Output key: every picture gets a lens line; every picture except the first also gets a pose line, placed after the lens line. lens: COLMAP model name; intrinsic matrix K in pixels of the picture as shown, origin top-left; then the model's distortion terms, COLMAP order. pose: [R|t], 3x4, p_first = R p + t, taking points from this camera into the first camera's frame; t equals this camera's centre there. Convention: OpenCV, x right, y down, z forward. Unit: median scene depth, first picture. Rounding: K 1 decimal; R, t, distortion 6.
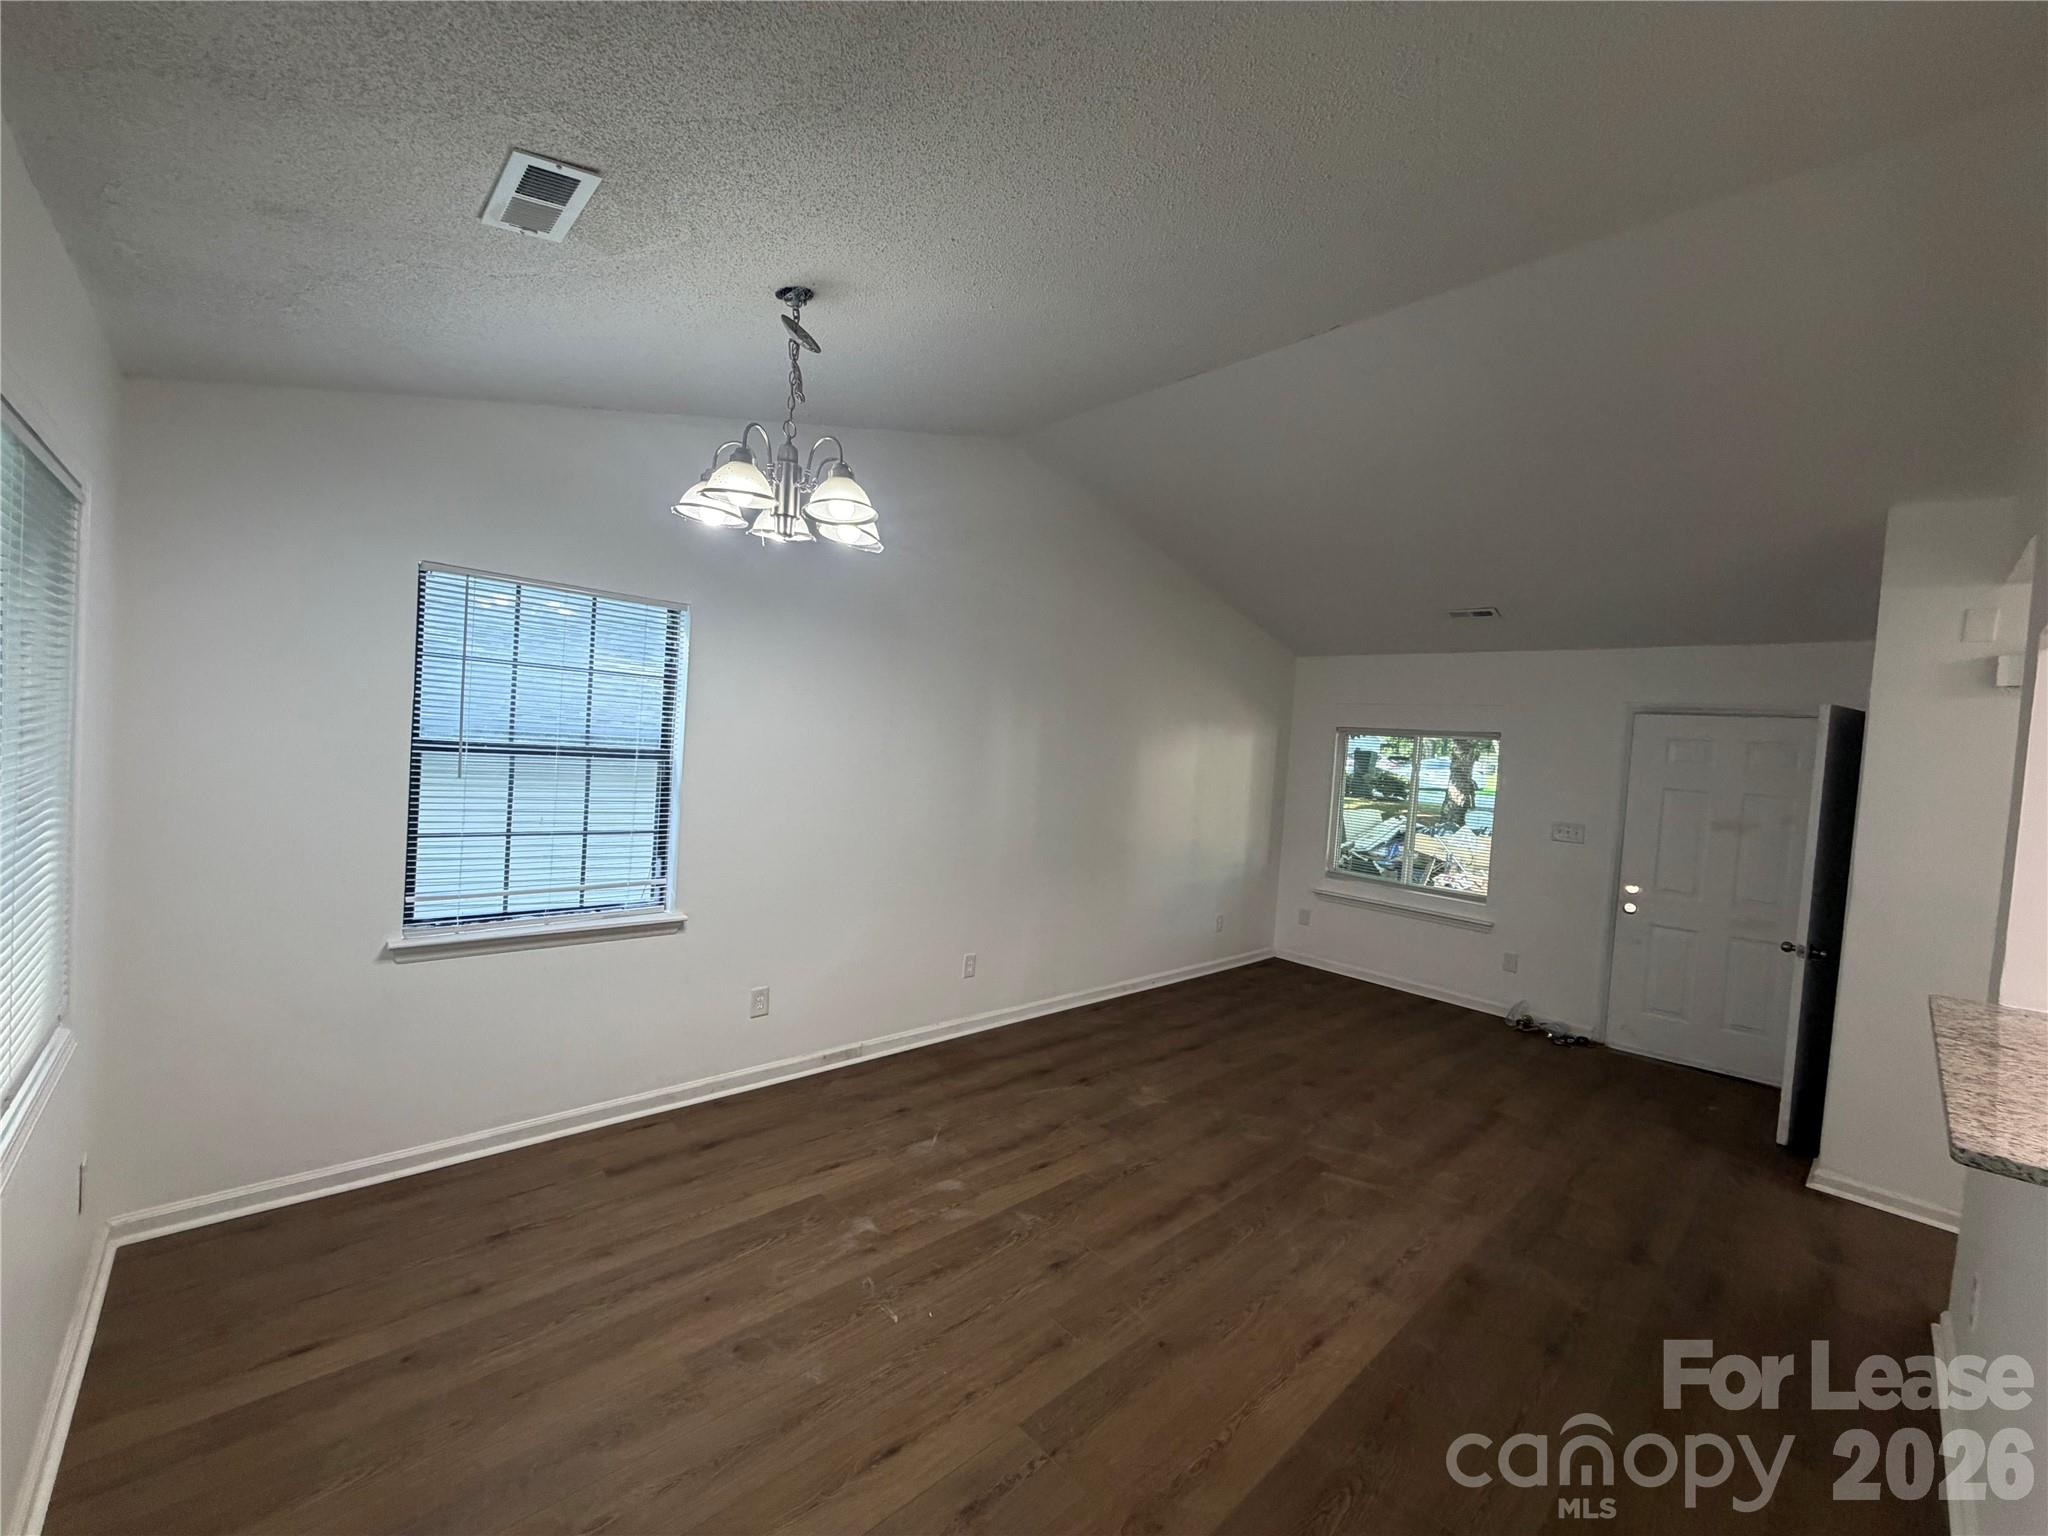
lens RADIAL K [[814.8, 0, 1021.6], [0, 814.8, 767.3], [0, 0, 1]] dist [-0.000634, 0.000359]
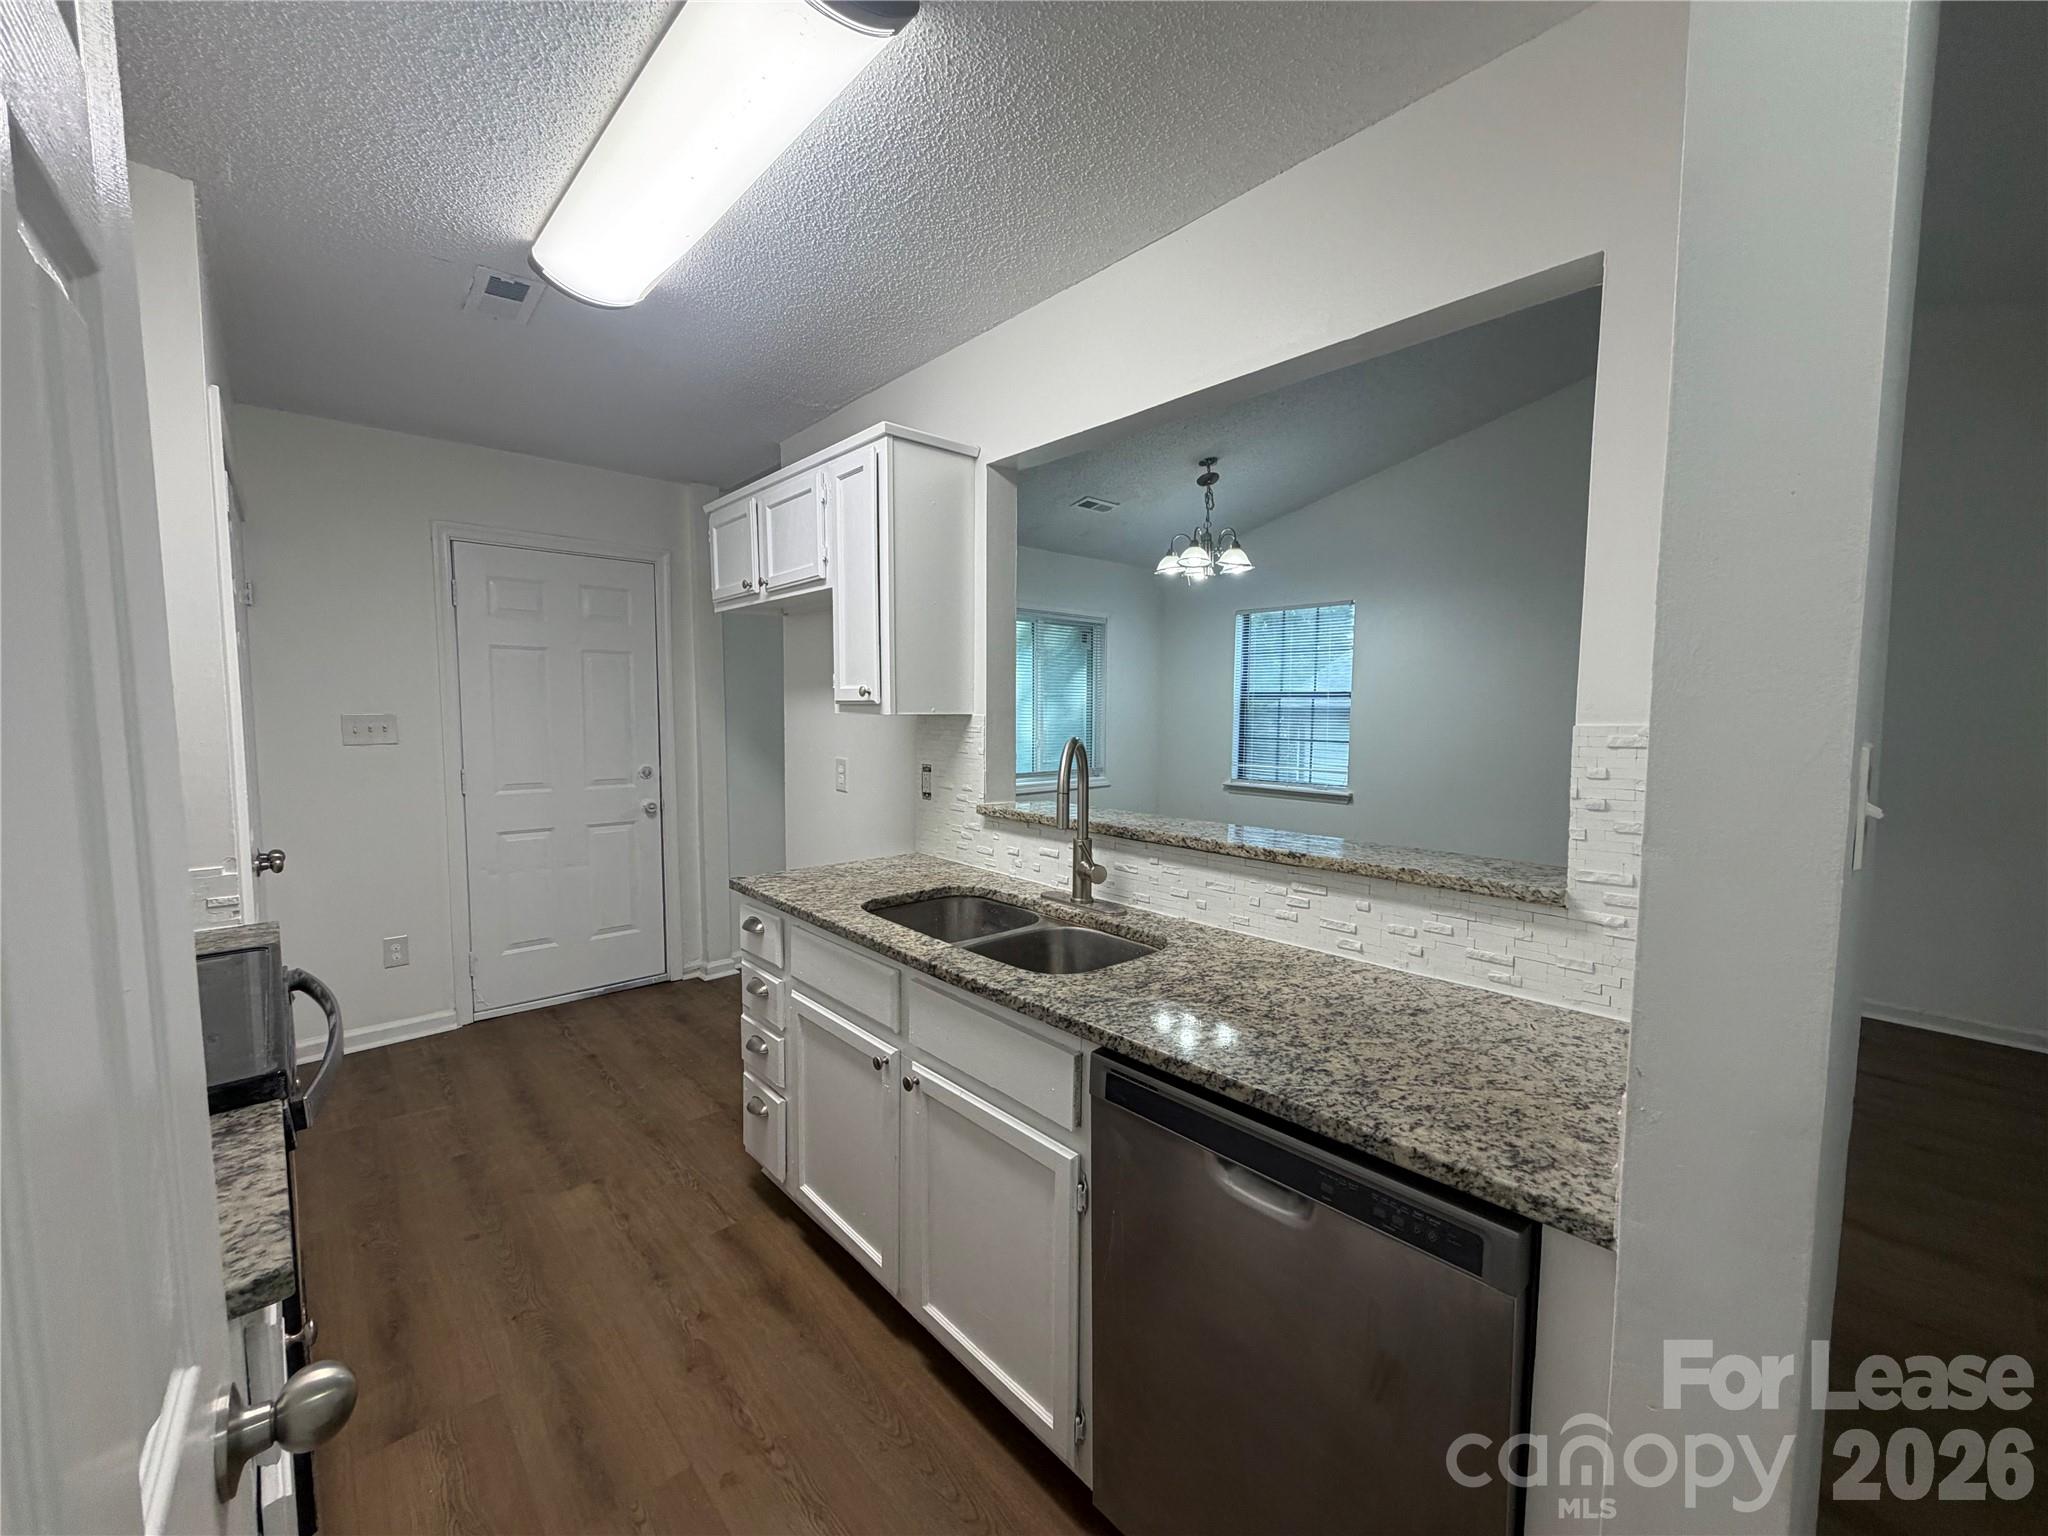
lens RADIAL K [[814.8, 0, 1016.5], [0, 814.8, 768.0], [0, 0, 1]] dist [-0.000634, 0.000359]
pose [[-0.014849, 0.009950, -0.999840, 1.308498], [-0.037345, 0.999247, 0.010499, 0.151895], [0.999192, 0.037495, -0.014466, 0.390751]]
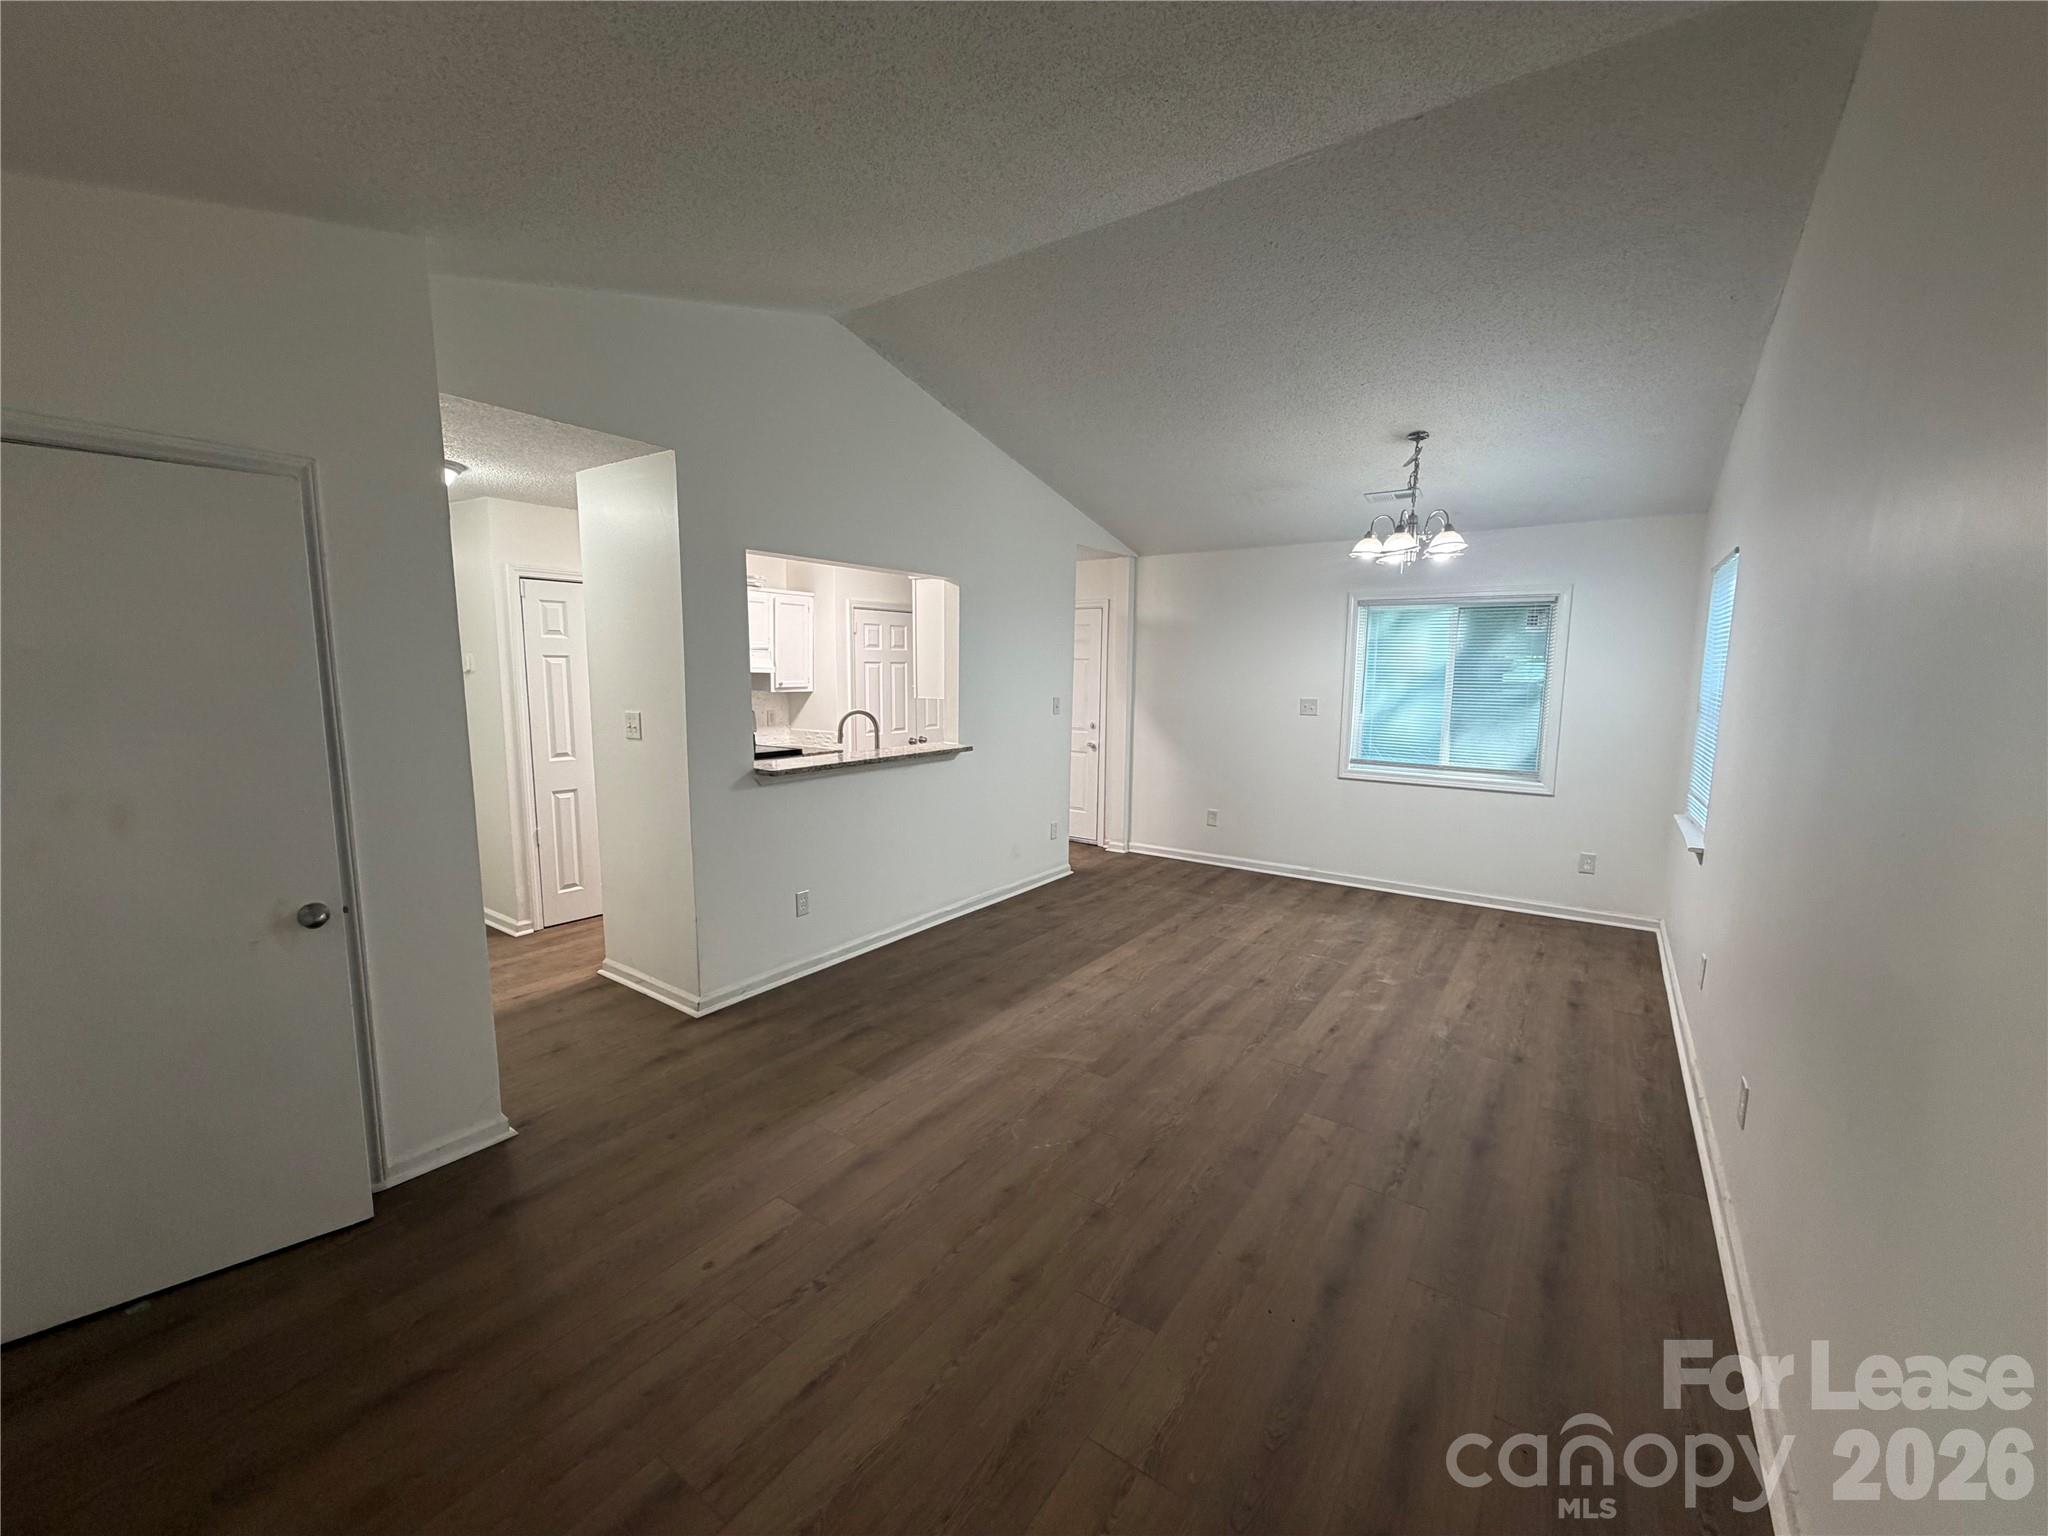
lens RADIAL K [[814.8, 0, 1019.3], [0, 814.8, 767.6], [0, 0, 1]] dist [-0.000634, 0.000359]
pose [[-0.976857, -0.048825, -0.208244, 0.714831], [-0.079875, 0.986435, 0.143408, -0.000876], [0.198418, 0.156723, -0.967506, 1.973644]]
